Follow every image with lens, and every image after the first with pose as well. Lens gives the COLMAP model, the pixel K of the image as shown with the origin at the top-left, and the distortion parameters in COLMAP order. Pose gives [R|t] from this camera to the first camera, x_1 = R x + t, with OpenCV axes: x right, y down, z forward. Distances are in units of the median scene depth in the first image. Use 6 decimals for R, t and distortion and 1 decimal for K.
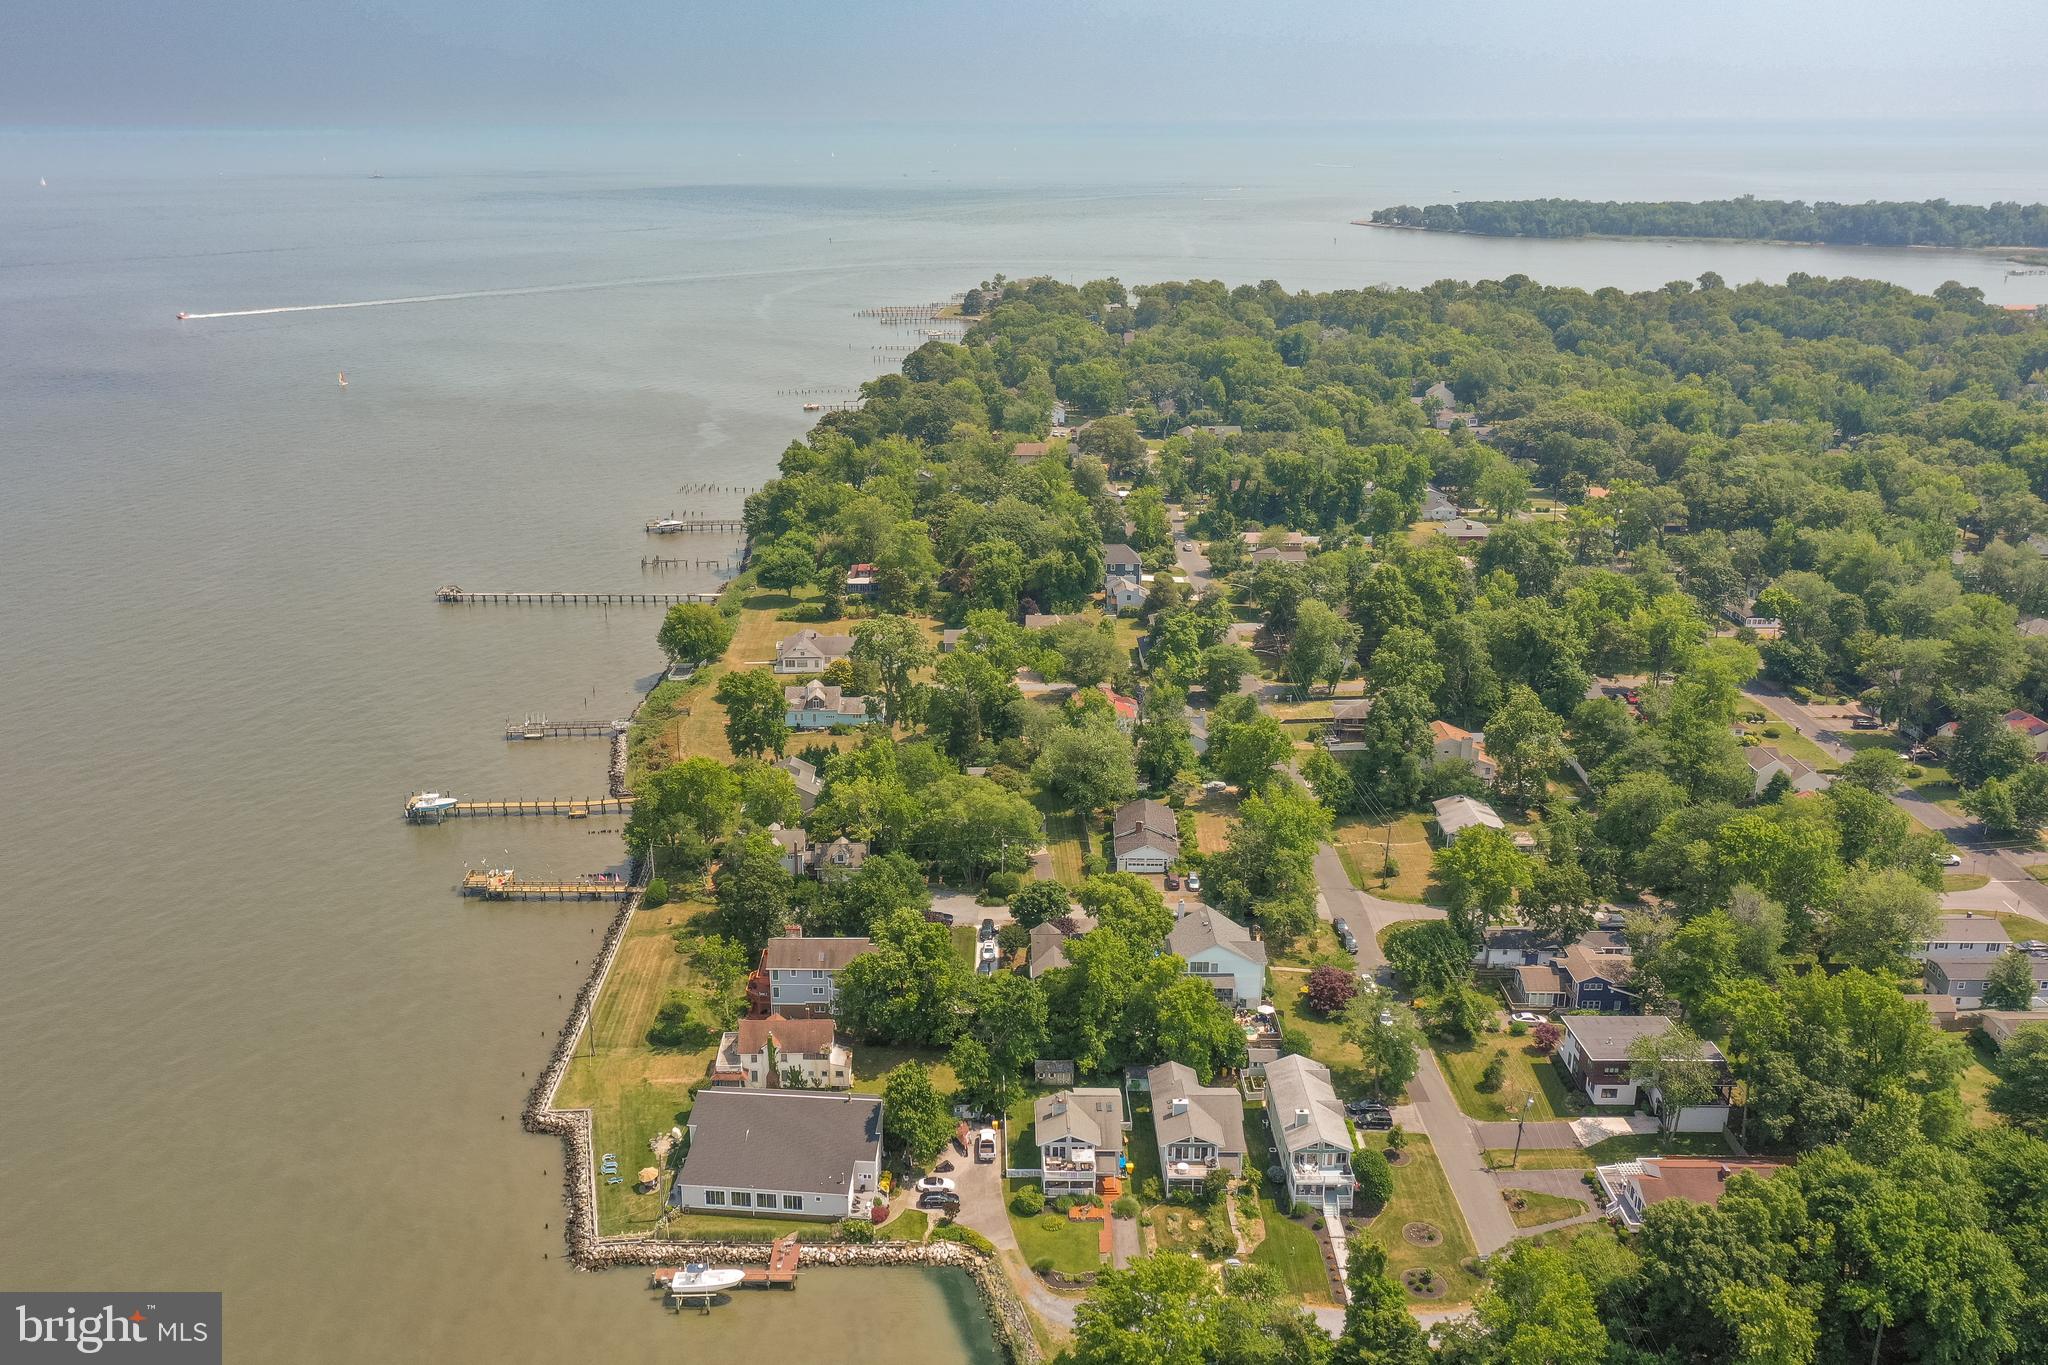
lens RADIAL K [[1707.2, 0, 954.5], [0, 1707.2, 715.2], [0, 0, 1]] dist [0.006788, 0.001139]
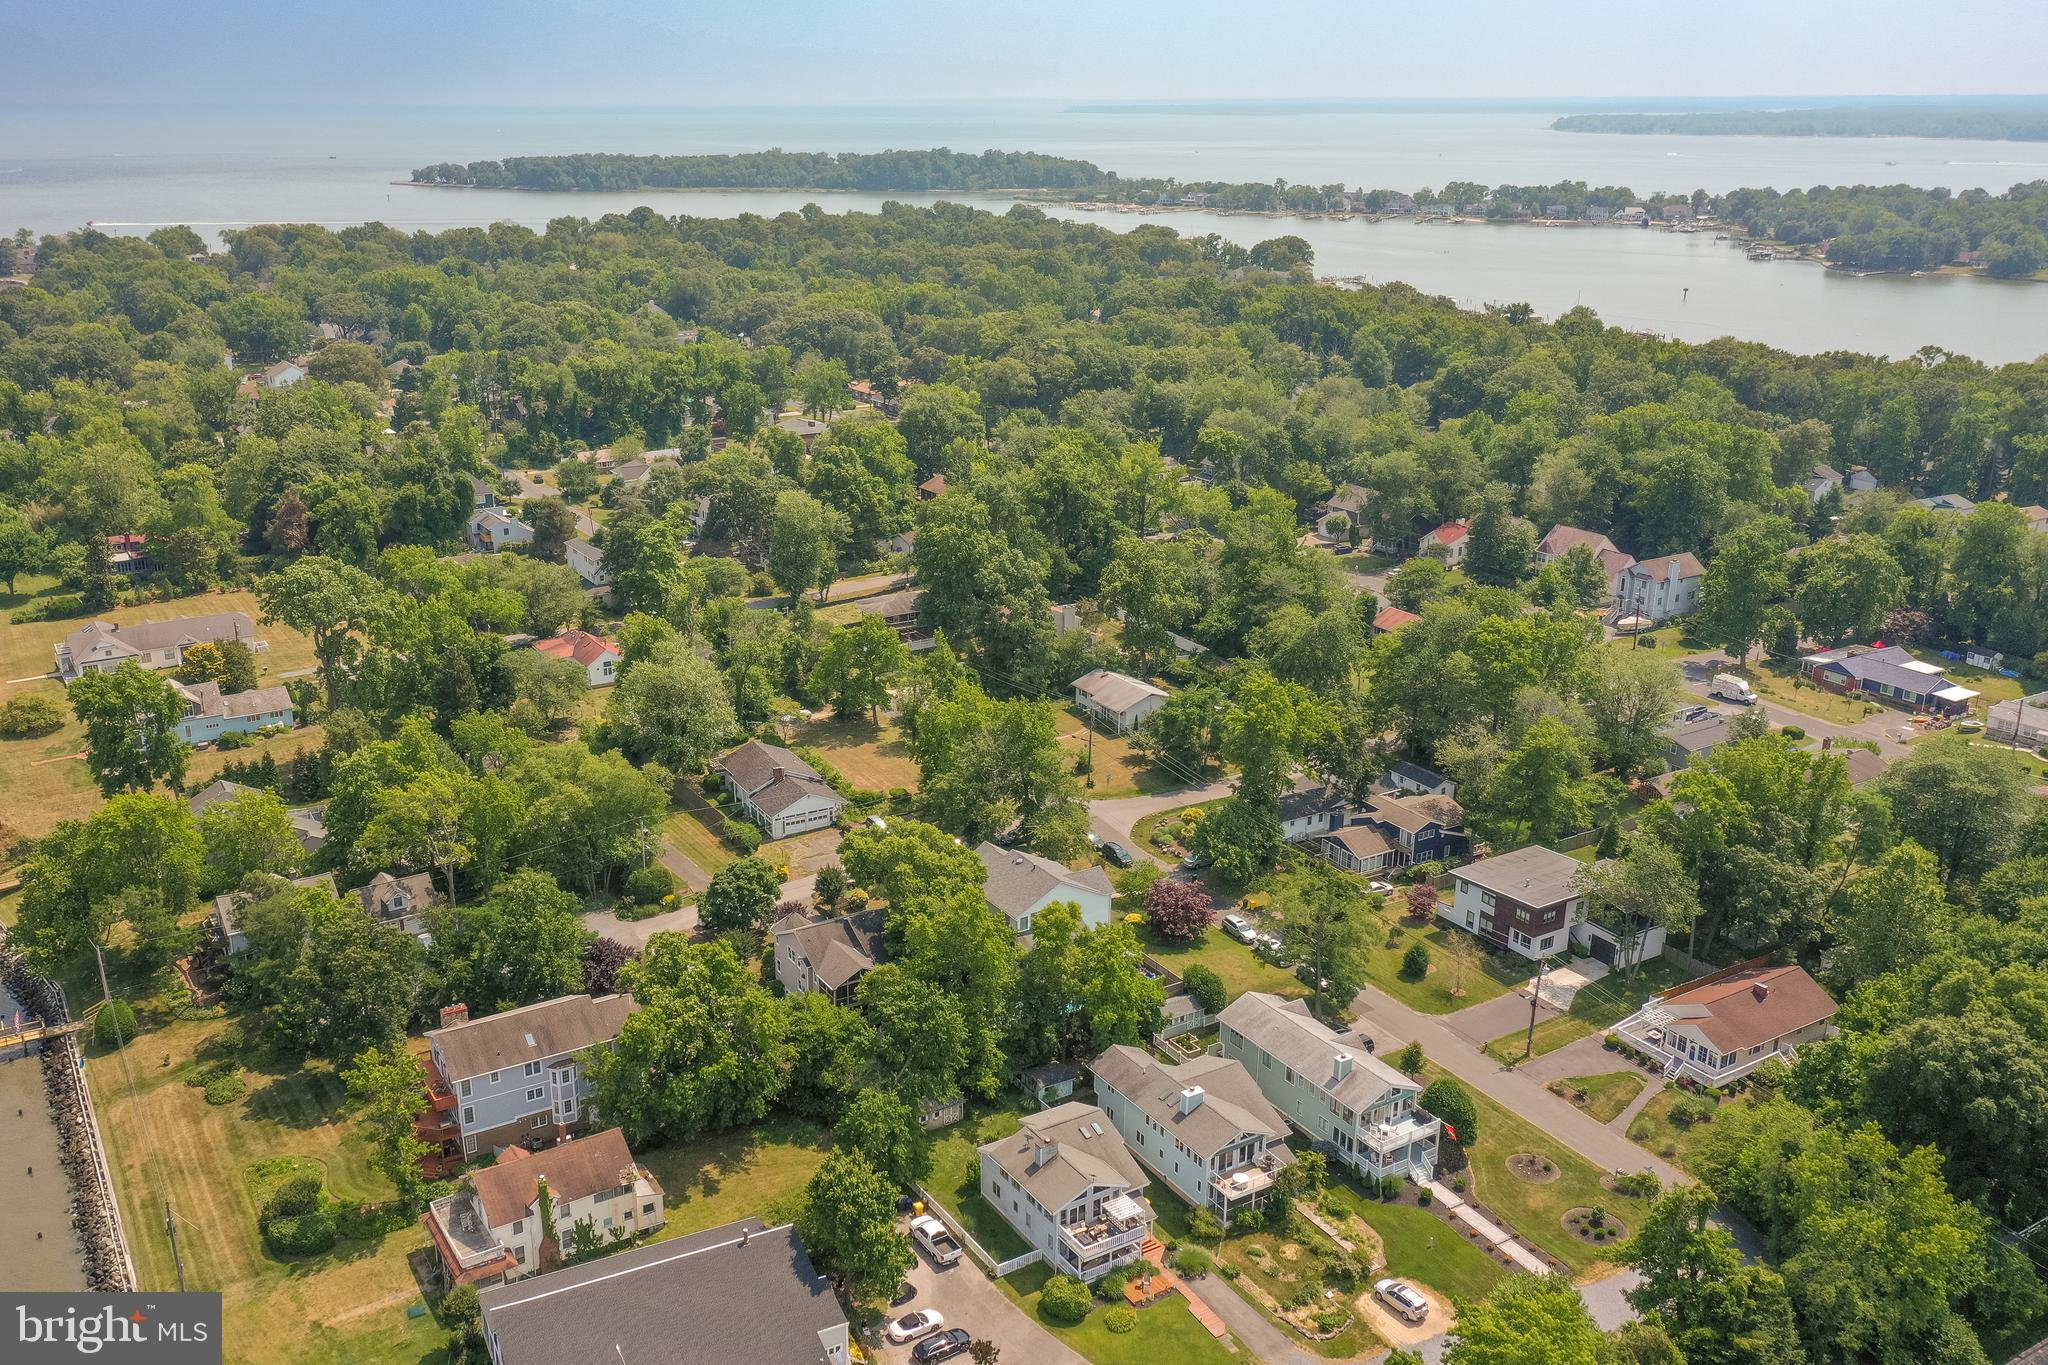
lens RADIAL K [[1738.7, 0, 950.4], [0, 1738.7, 692.2], [0, 0, 1]] dist [0.000641, 0.001759]
pose [[0.850716, -0.163184, 0.499653, -0.286214], [0.167299, 0.985215, 0.036921, 0.019621], [-0.498291, 0.052182, 0.865438, 0.417639]]
